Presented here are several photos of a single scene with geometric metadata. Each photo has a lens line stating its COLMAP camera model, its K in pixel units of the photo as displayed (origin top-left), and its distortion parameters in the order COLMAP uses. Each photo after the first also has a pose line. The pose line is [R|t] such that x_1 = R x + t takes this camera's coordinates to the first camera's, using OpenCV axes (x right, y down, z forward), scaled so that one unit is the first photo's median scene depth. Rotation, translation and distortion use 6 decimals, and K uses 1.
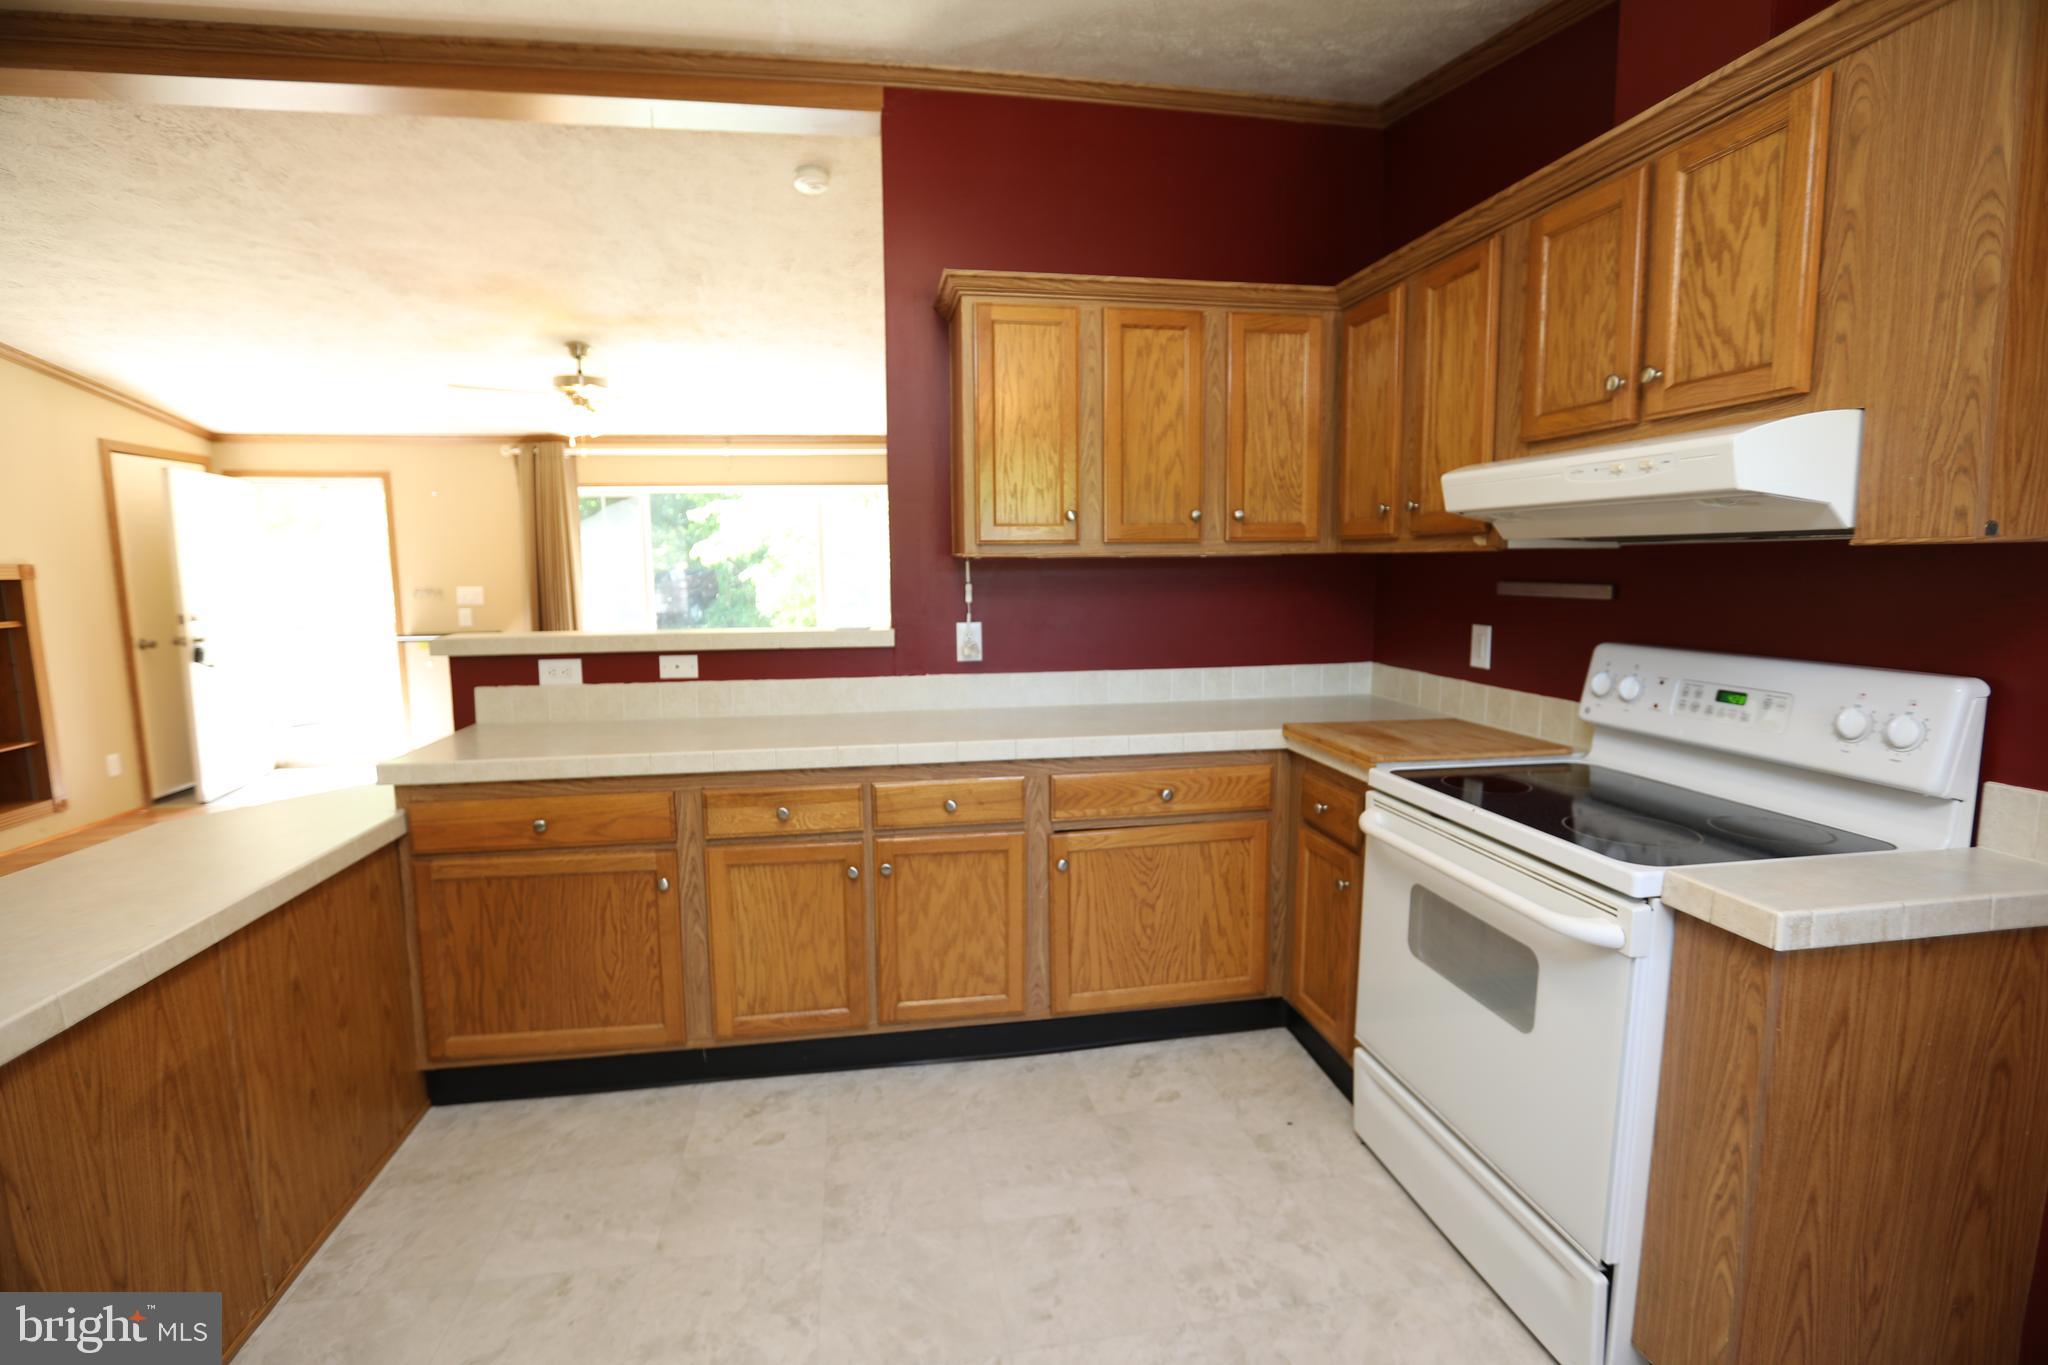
lens RADIAL K [[929.3, 0, 1016.7], [0, 929.3, 676.9], [0, 0, 1]] dist [-0.053126, 0.017874]
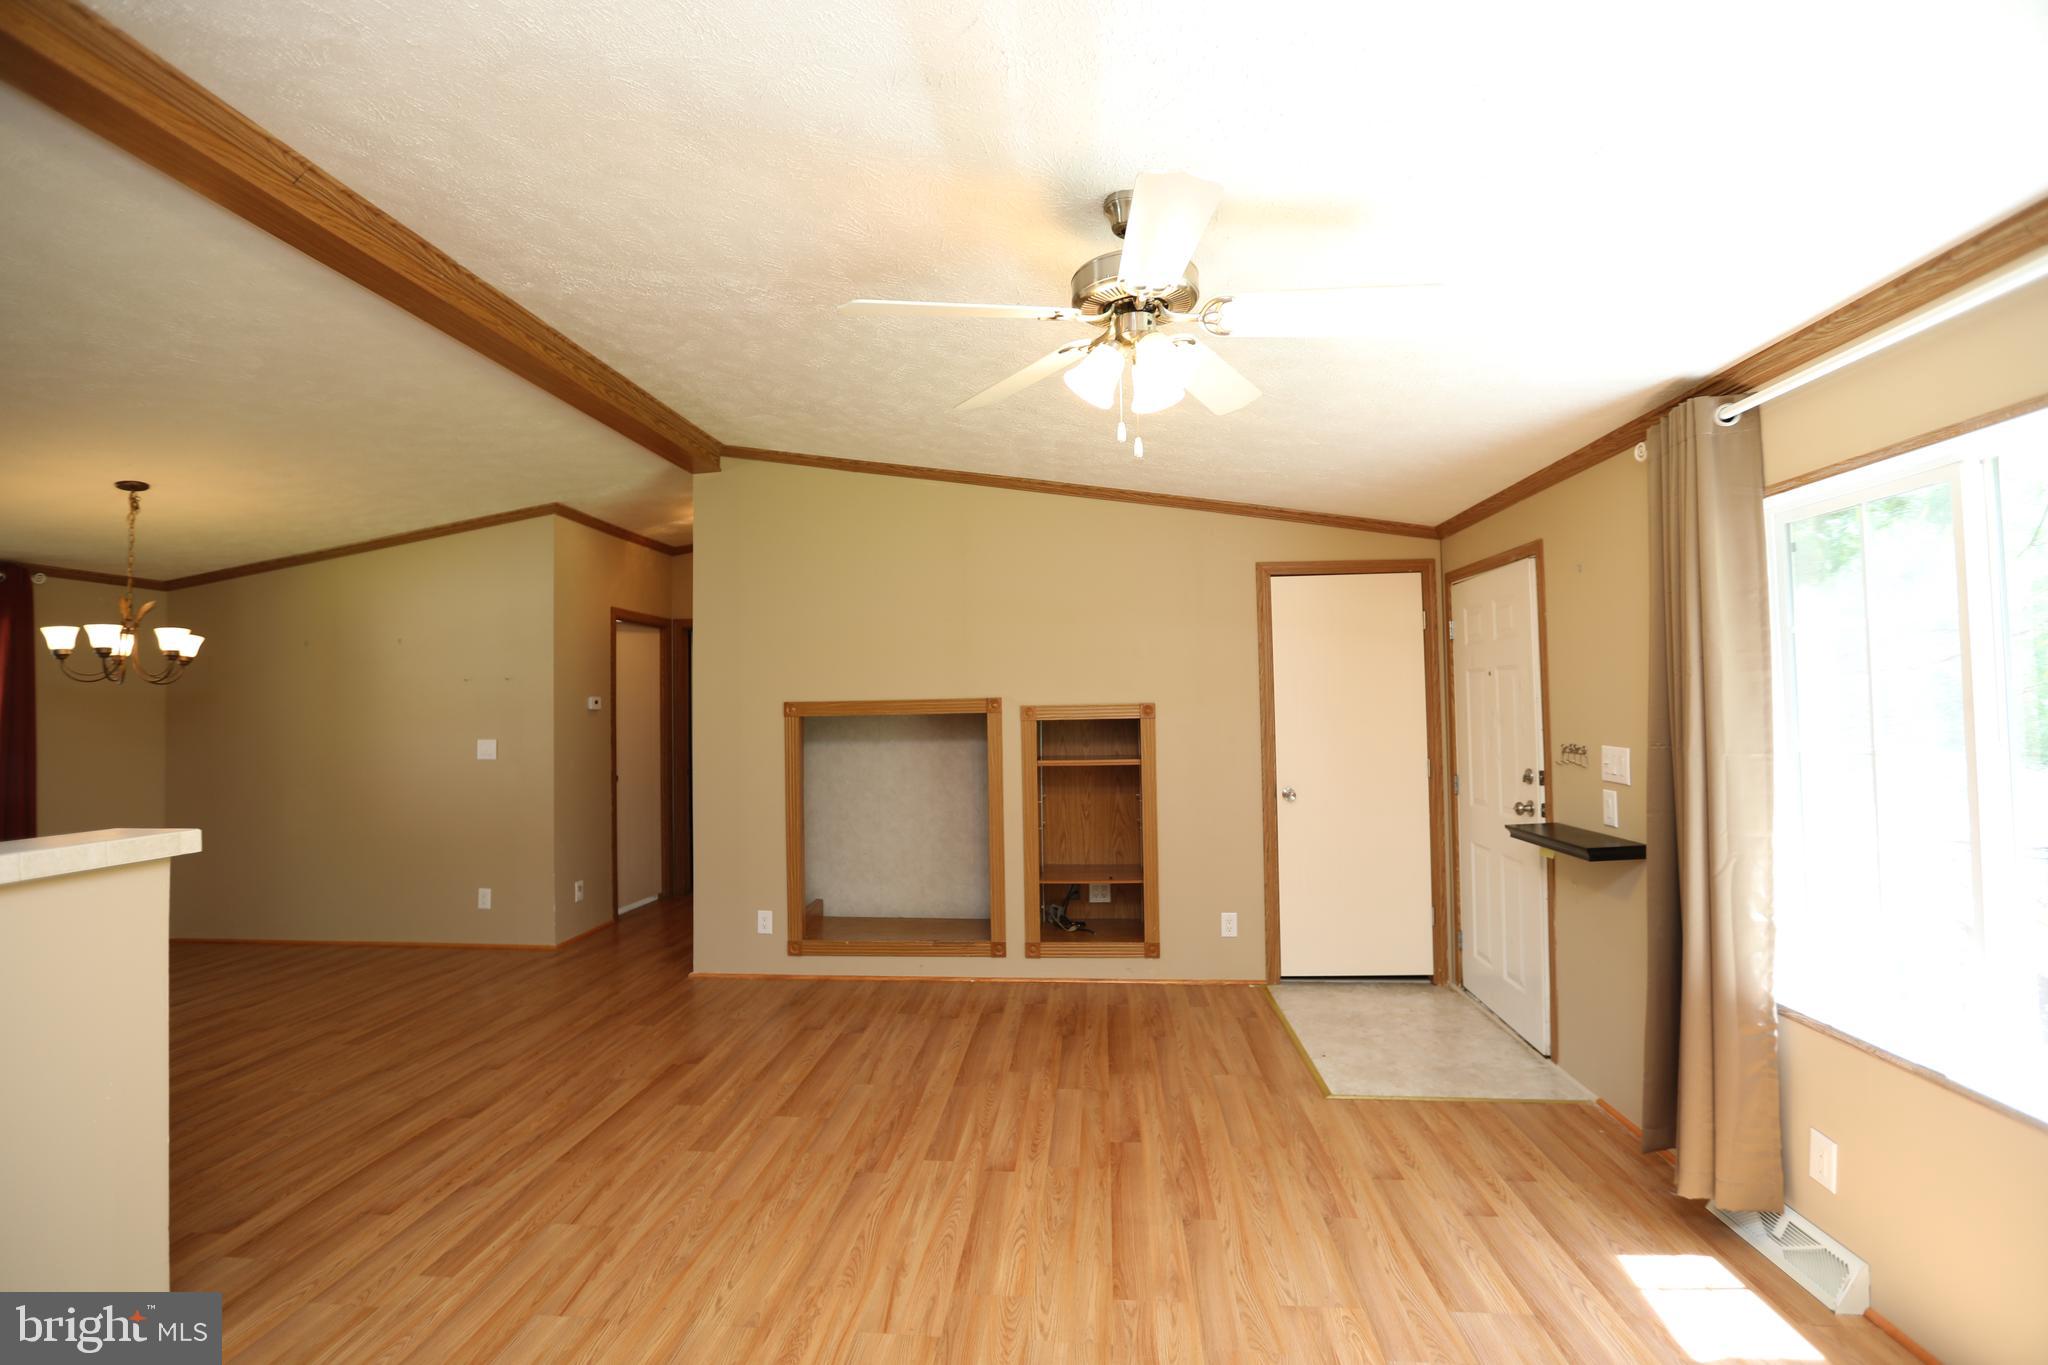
lens RADIAL K [[929.3, 0, 1016.7], [0, 929.3, 676.9], [0, 0, 1]] dist [-0.053126, 0.017874]
pose [[-0.255986, -0.021079, -0.966451, -0.119091], [-0.098881, 0.995089, 0.004488, -0.283839], [0.961610, 0.096712, -0.256813, 2.188098]]
